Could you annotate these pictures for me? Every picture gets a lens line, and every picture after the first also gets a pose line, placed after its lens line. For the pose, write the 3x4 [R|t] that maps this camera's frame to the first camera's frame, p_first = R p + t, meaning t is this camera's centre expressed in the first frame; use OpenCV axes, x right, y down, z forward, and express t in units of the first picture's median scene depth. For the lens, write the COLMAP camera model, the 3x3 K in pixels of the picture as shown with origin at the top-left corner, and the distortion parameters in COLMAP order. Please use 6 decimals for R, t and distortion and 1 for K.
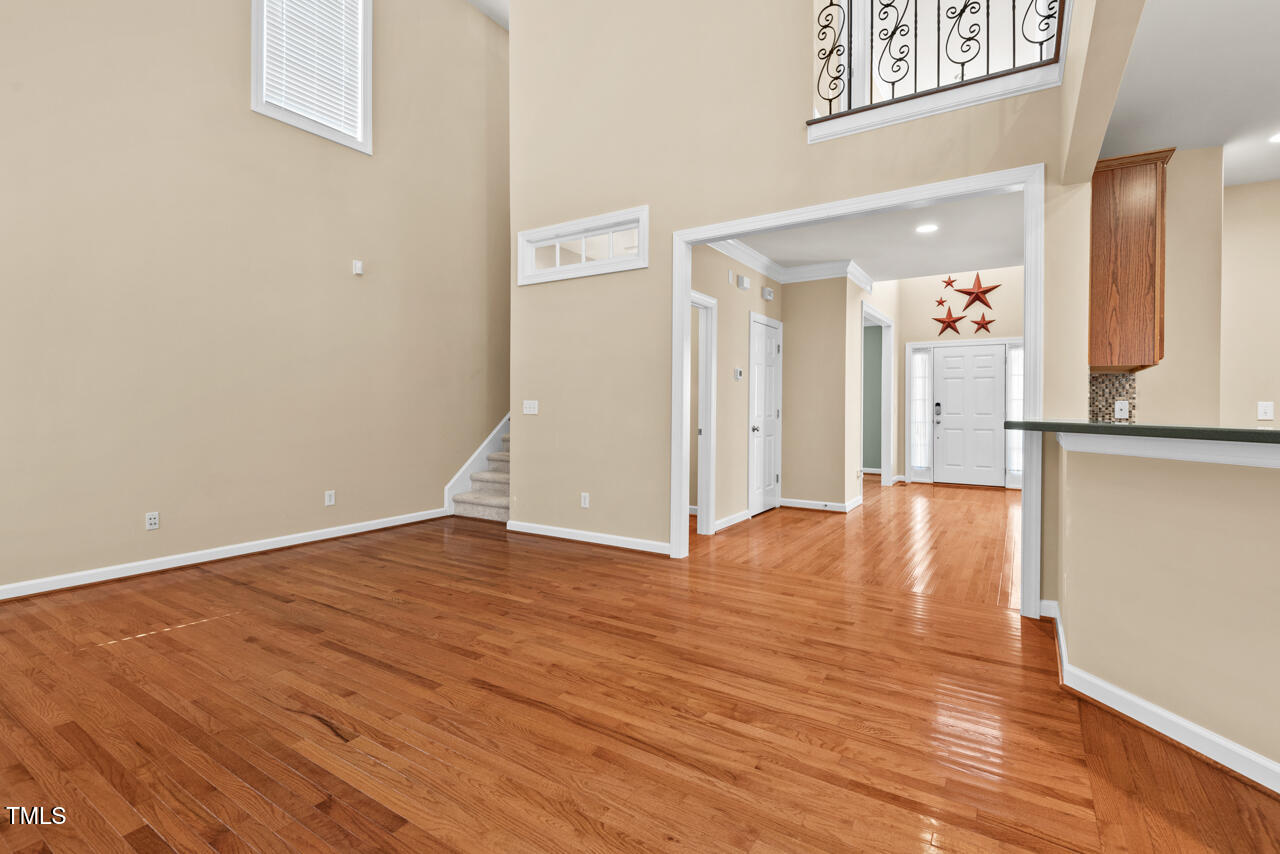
lens RADIAL K [[581.3, 0, 639.9], [0, 581.3, 411.0], [0, 0, 1]] dist [0.023265, -0.014520]
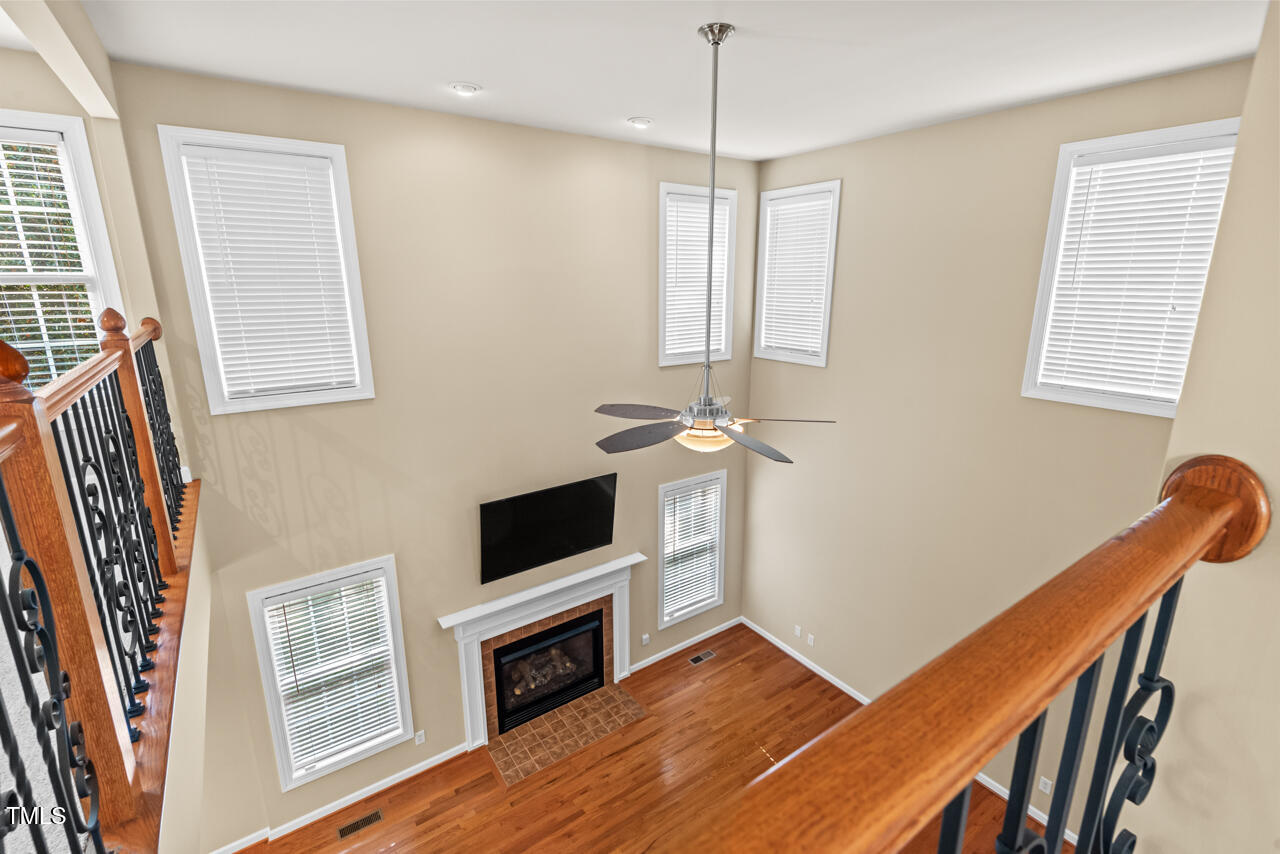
lens RADIAL K [[581.3, 0, 640.4], [0, 581.3, 419.5], [0, 0, 1]] dist [0.023265, -0.014520]
pose [[-0.381817, 0.219874, -0.897703, 0.587674], [-0.007487, 0.970523, 0.240894, -0.890917], [0.924208, 0.098698, -0.368916, 0.978529]]
